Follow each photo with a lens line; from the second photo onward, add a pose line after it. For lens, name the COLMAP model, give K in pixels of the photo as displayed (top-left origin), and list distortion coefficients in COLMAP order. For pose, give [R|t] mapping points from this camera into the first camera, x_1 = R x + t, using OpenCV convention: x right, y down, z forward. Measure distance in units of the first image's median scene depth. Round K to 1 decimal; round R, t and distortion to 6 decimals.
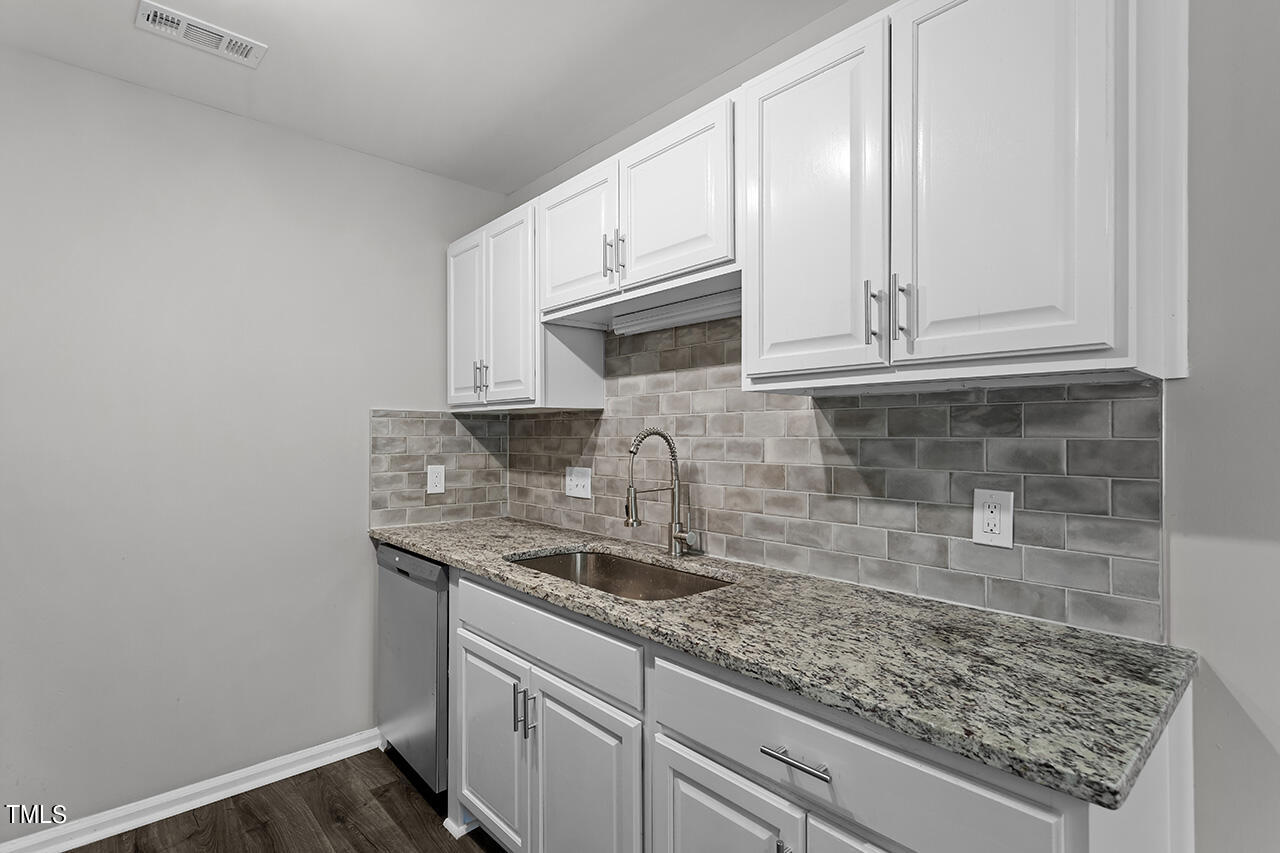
lens RADIAL K [[610.5, 0, 623.1], [0, 610.5, 430.8], [0, 0, 1]] dist [-0.003533, 0.001202]
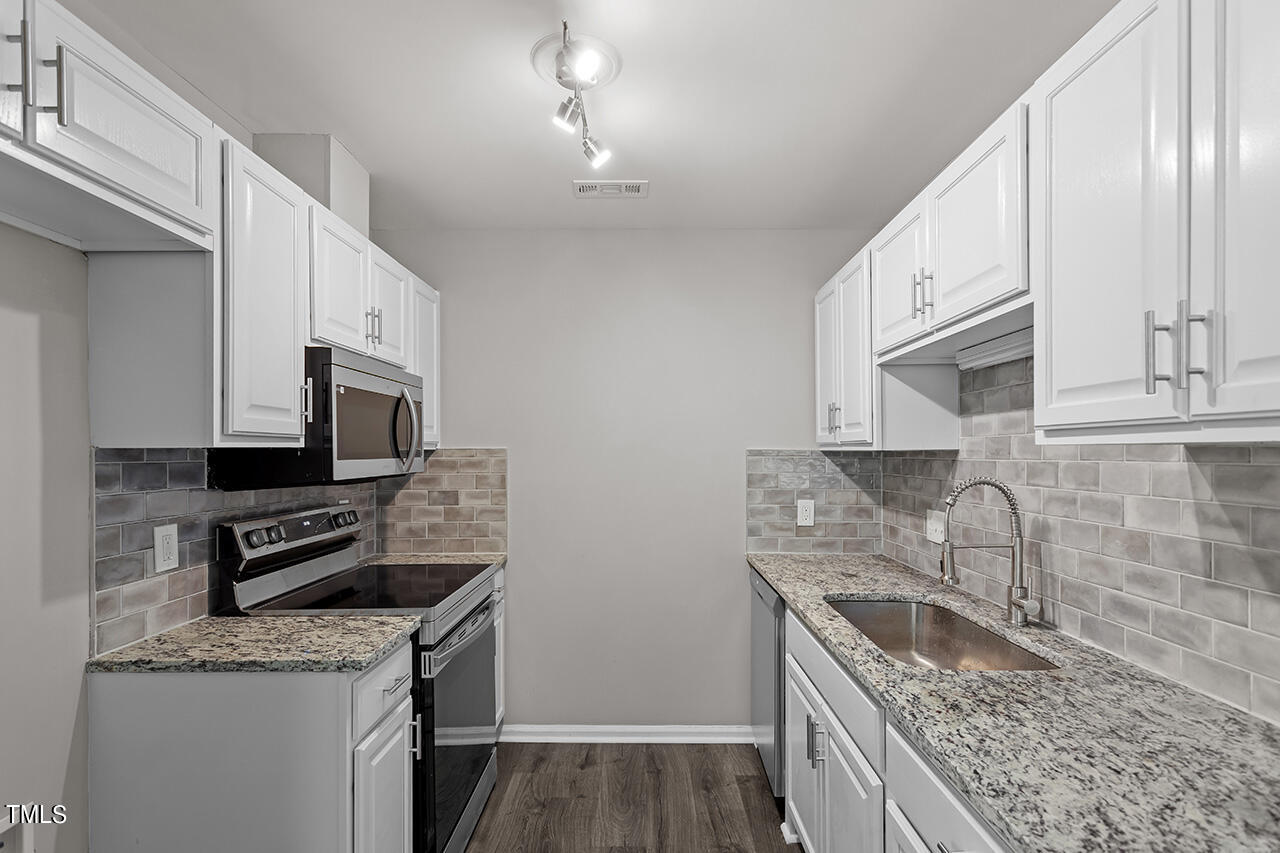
lens RADIAL K [[610.5, 0, 631.6], [0, 610.5, 451.0], [0, 0, 1]] dist [-0.003533, 0.001202]
pose [[0.739467, -0.003751, -0.673182, 0.326214], [0.006250, 0.999980, 0.001294, -0.056310], [0.673163, -0.005164, 0.739476, -0.005744]]
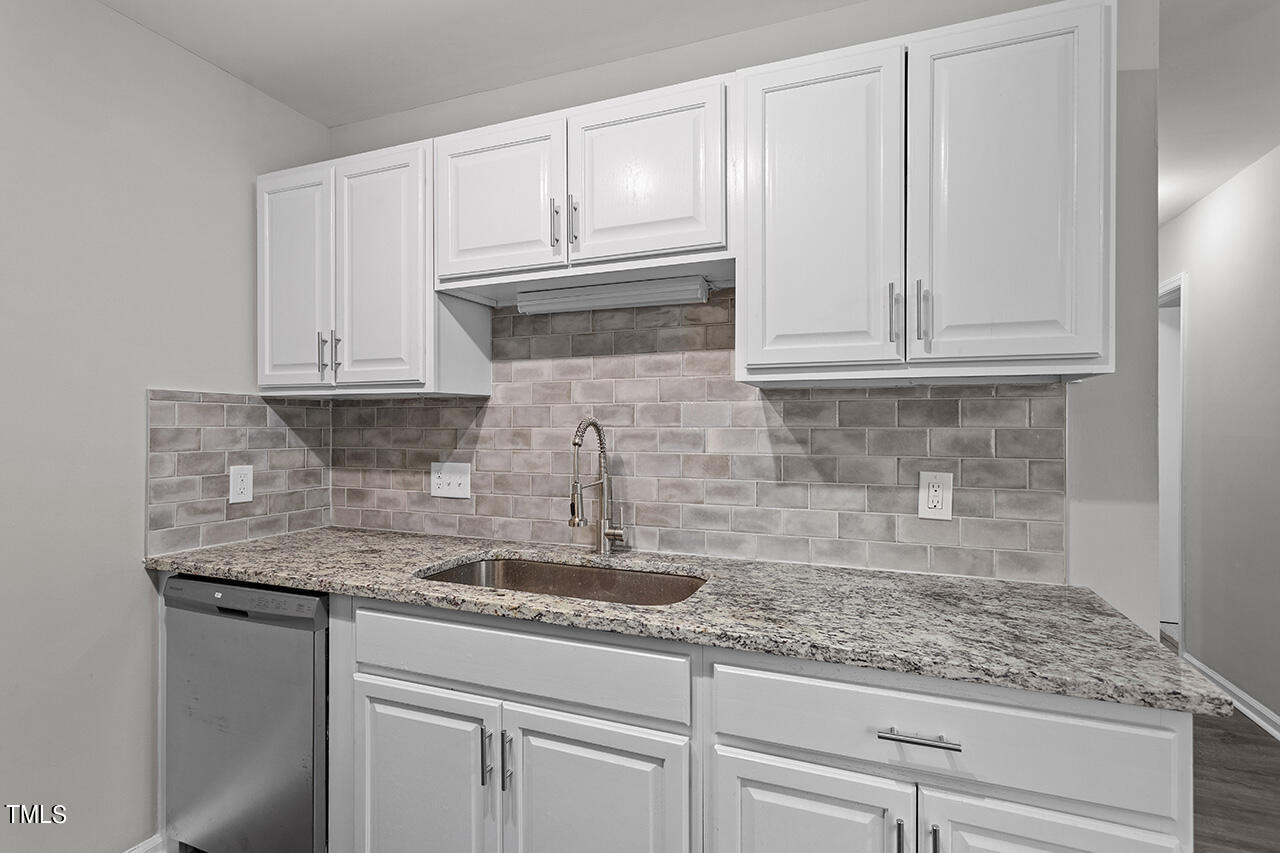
lens RADIAL K [[610.5, 0, 622.7], [0, 610.5, 425.4], [0, 0, 1]] dist [-0.003533, 0.001202]
pose [[0.889796, -0.000057, 0.456358, -0.391695], [-0.003260, 0.999974, 0.006483, 0.001047], [-0.456346, -0.007256, 0.889773, 0.188713]]
